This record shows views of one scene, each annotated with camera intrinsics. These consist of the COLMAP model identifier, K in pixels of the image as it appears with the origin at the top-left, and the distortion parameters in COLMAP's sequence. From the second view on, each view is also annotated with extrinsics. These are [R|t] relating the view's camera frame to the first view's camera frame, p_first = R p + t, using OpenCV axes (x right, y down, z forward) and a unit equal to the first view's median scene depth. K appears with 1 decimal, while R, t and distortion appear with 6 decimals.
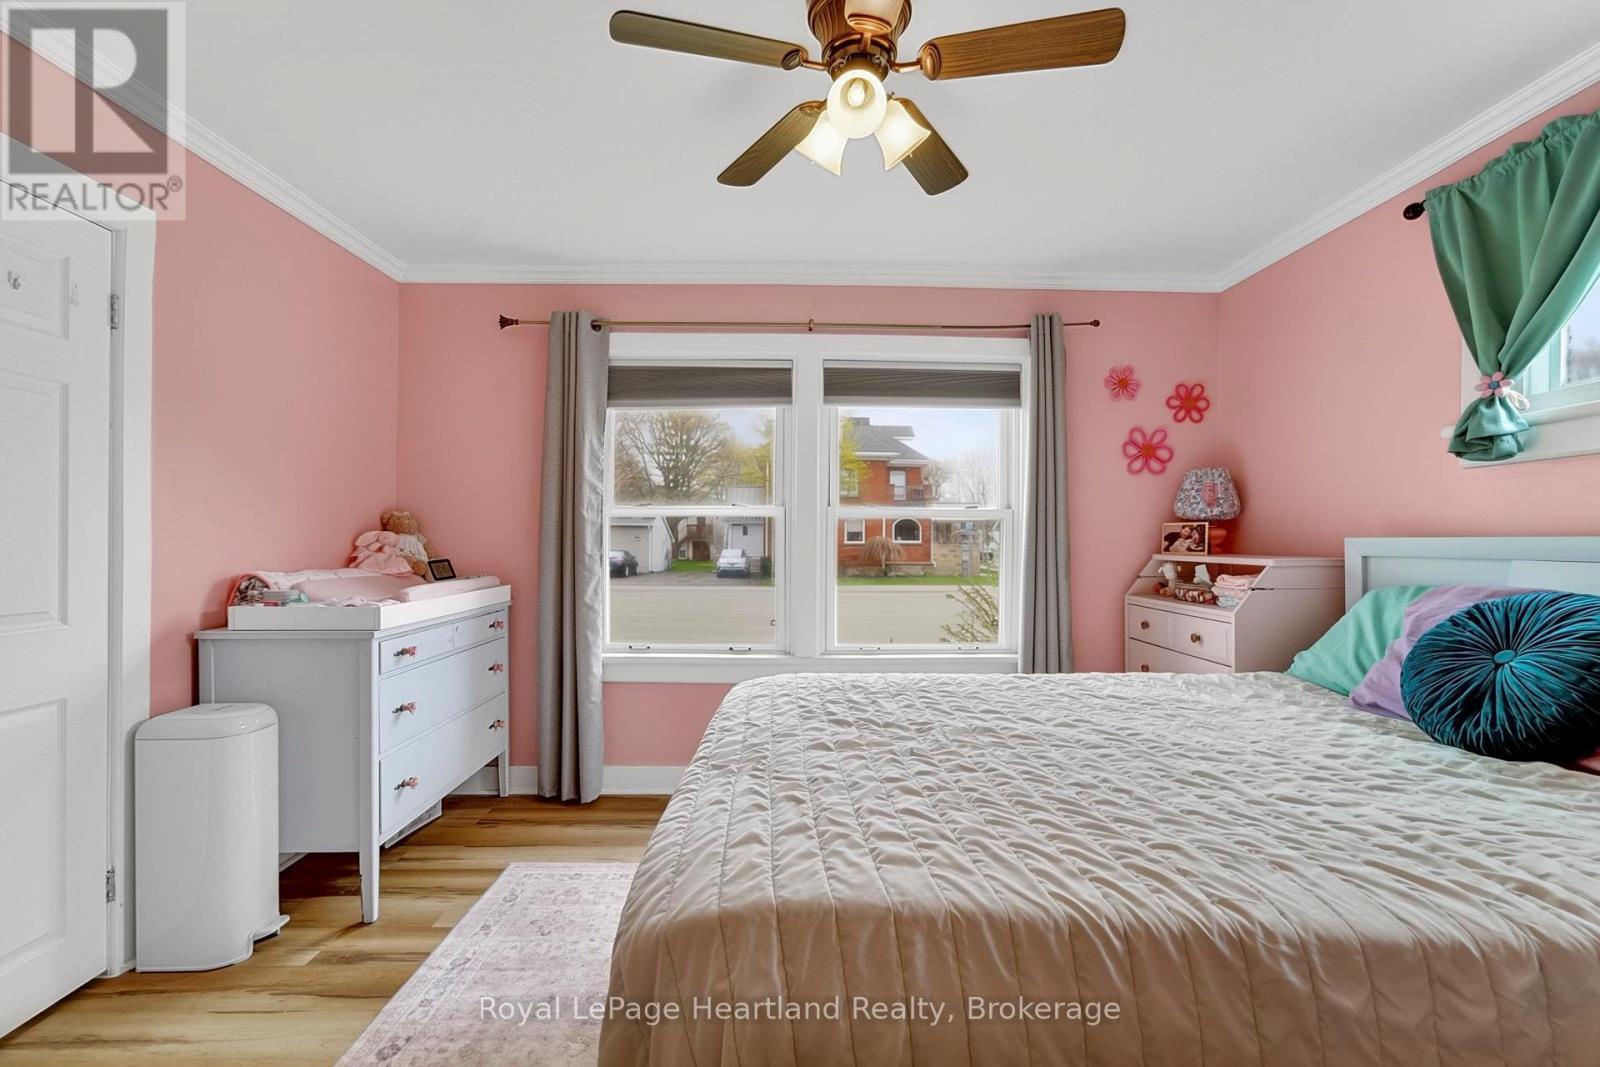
lens RADIAL K [[687.1, 0, 800.0], [0, 687.1, 533.5], [0, 0, 1]] dist [-0.003421, 0.006226]
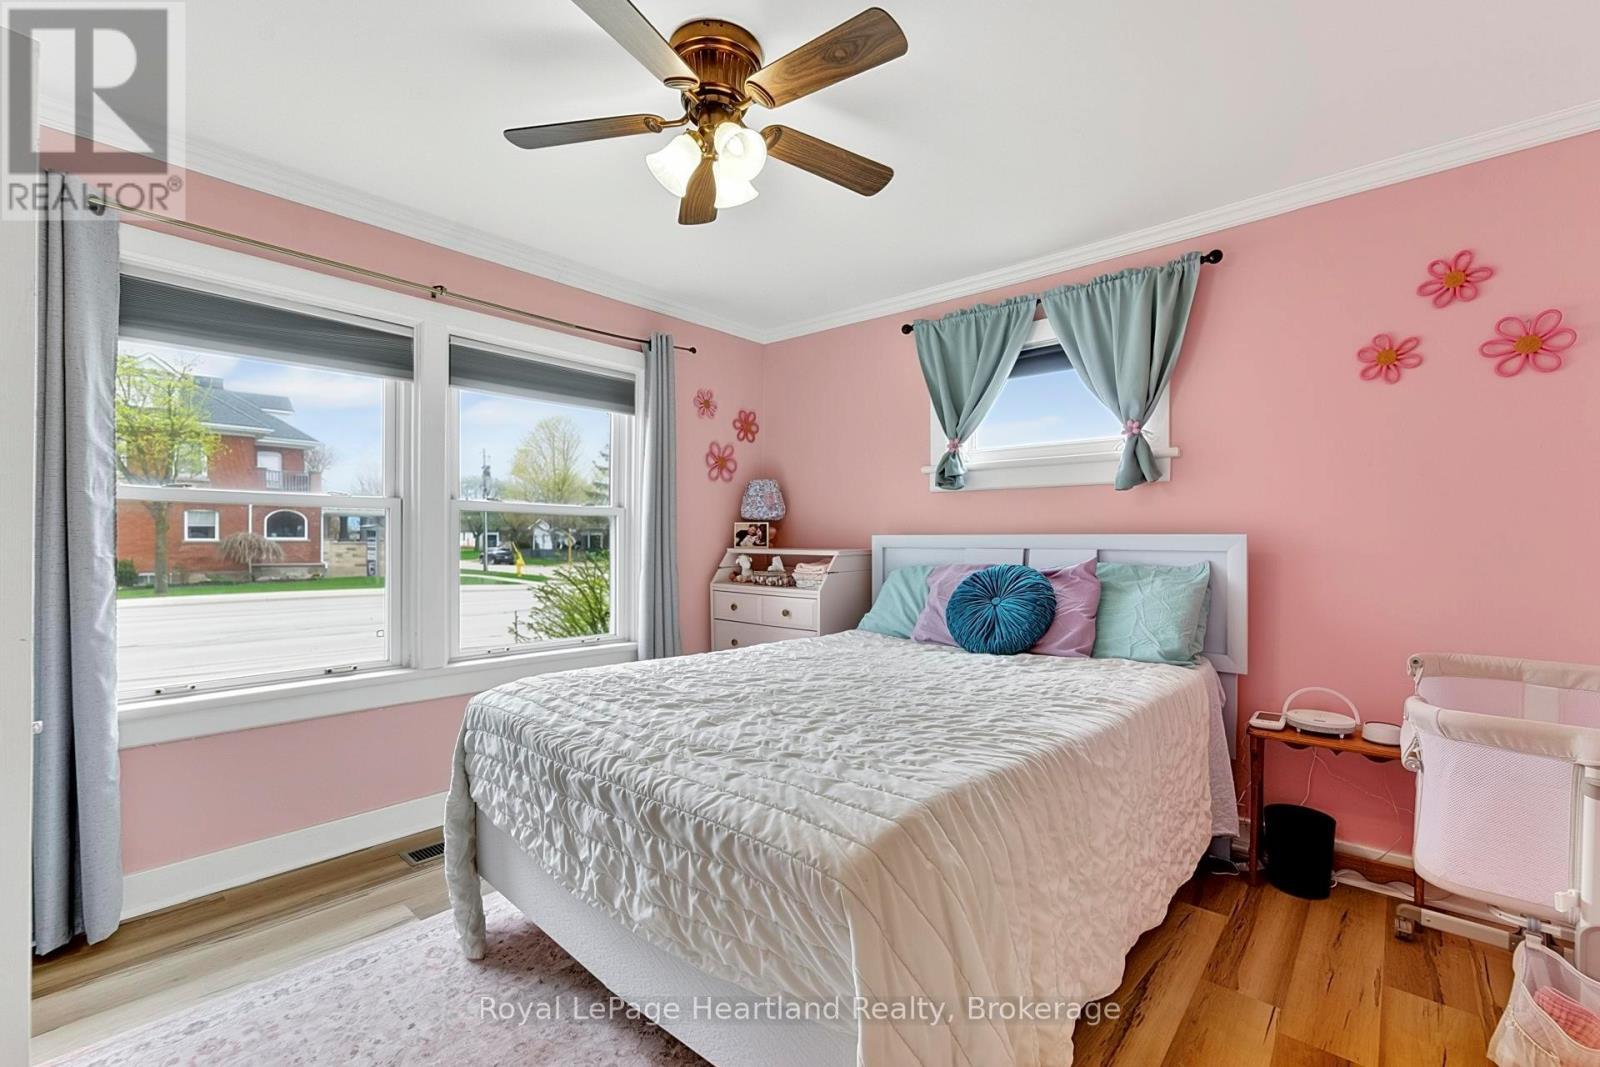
lens RADIAL K [[707.2, 0, 800.0], [0, 707.2, 533.5], [0, 0, 1]] dist [-0.110582, 0.080215]
pose [[0.679630, 0.004337, 0.733542, -0.340309], [-0.007592, 0.999971, 0.001121, 0.001875], [-0.733515, -0.006331, 0.679643, 0.067658]]
